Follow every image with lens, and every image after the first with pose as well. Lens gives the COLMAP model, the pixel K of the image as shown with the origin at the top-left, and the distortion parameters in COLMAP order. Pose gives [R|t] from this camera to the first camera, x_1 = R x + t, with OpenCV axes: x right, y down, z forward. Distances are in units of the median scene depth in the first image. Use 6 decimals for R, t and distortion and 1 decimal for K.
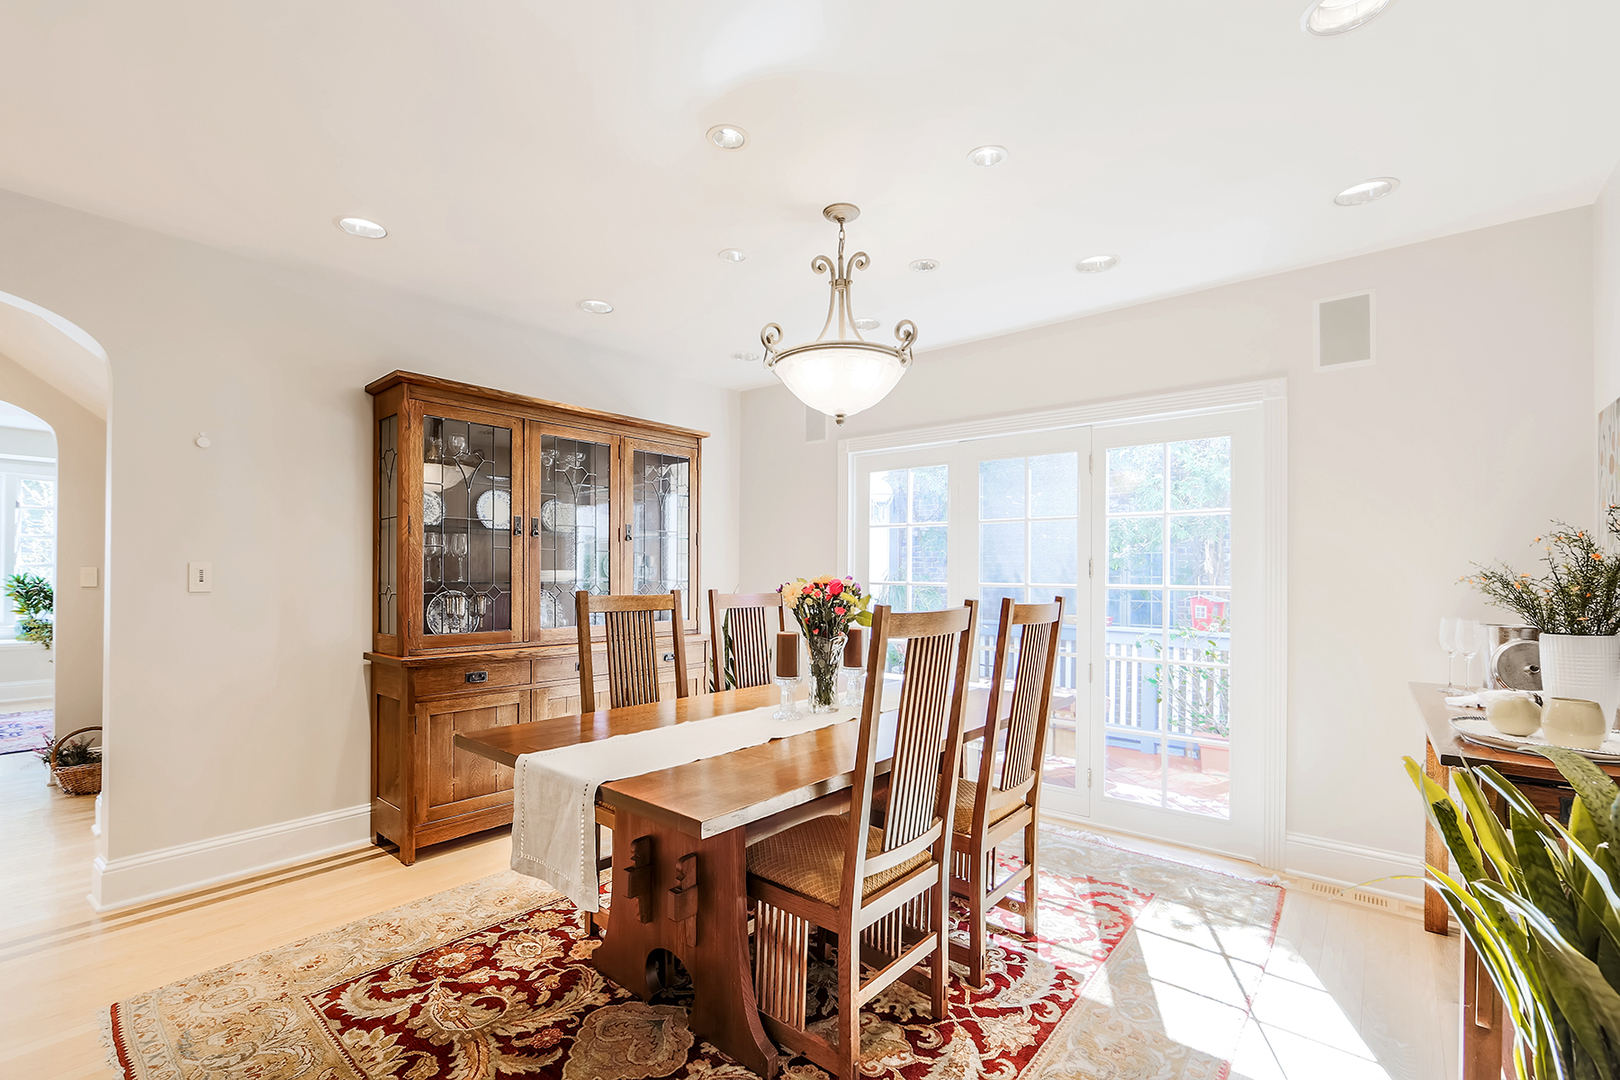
lens RADIAL K [[725.7, 0, 807.0], [0, 725.7, 558.5], [0, 0, 1]] dist [0.028140, 0.000175]
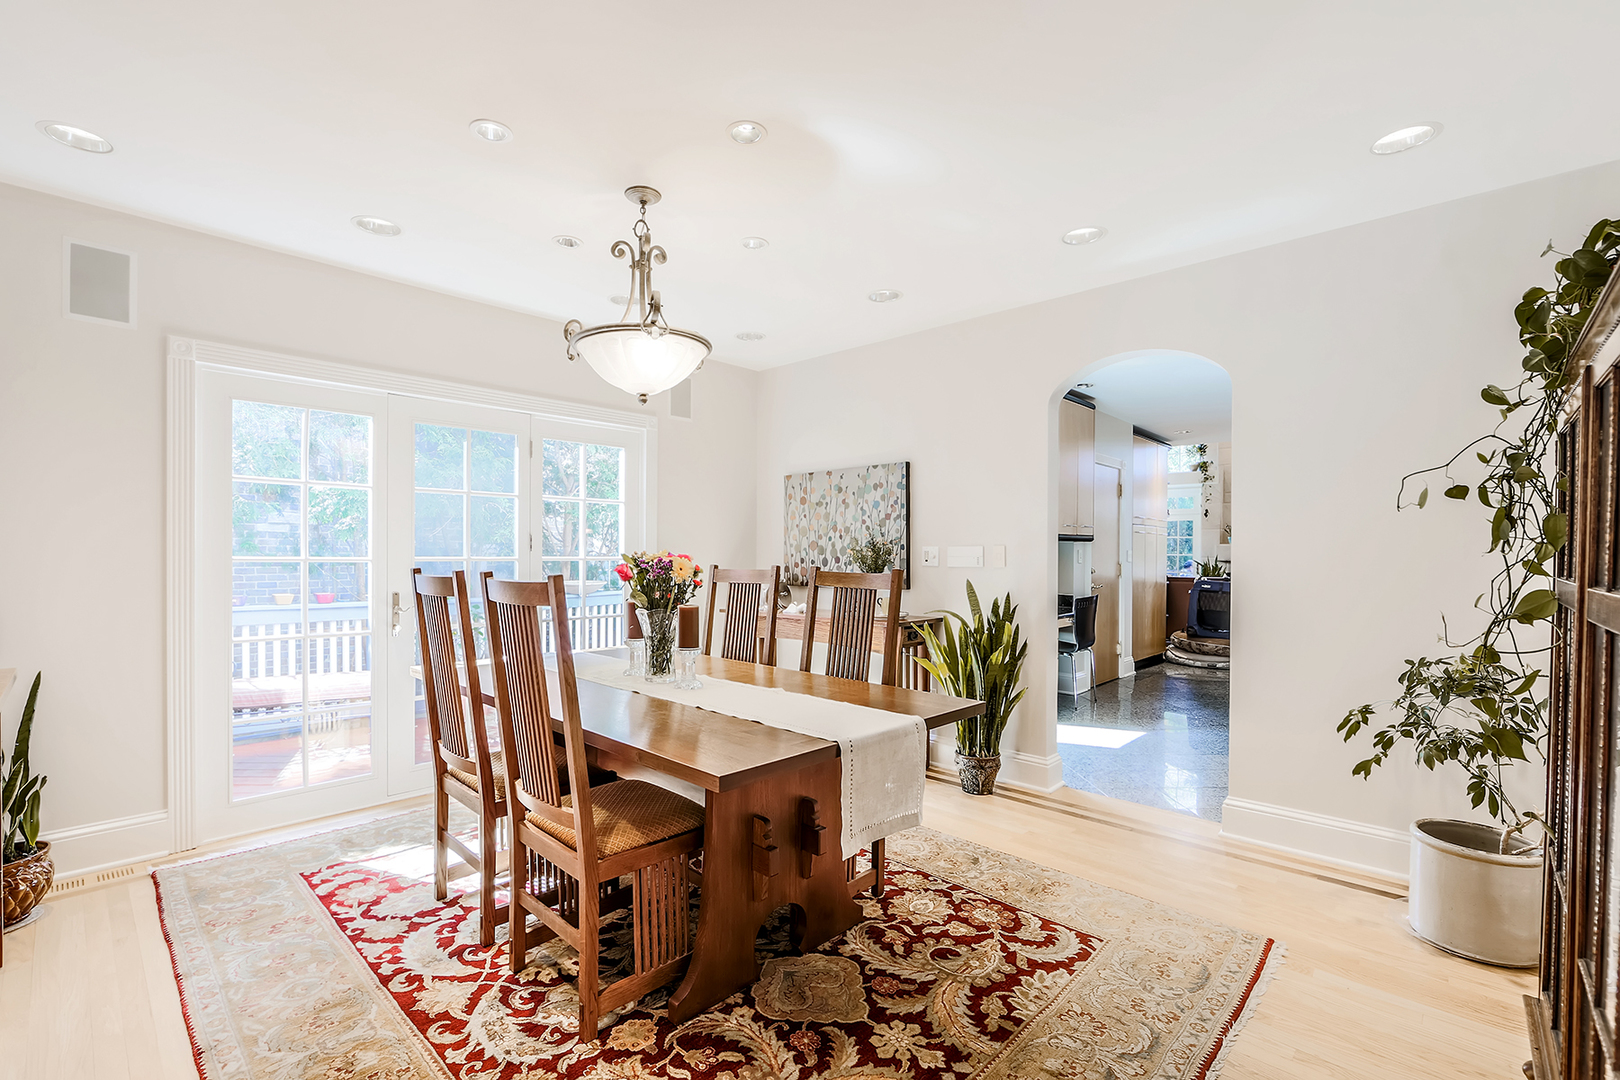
lens RADIAL K [[687.1, 0, 804.9], [0, 687.1, 548.8], [0, 0, 1]] dist [-0.003276, 0.000344]
pose [[0.094173, -0.016415, 0.995420, -0.924922], [-0.011430, 0.999780, 0.017568, 0.000701], [-0.995490, -0.013033, 0.093965, 0.700005]]
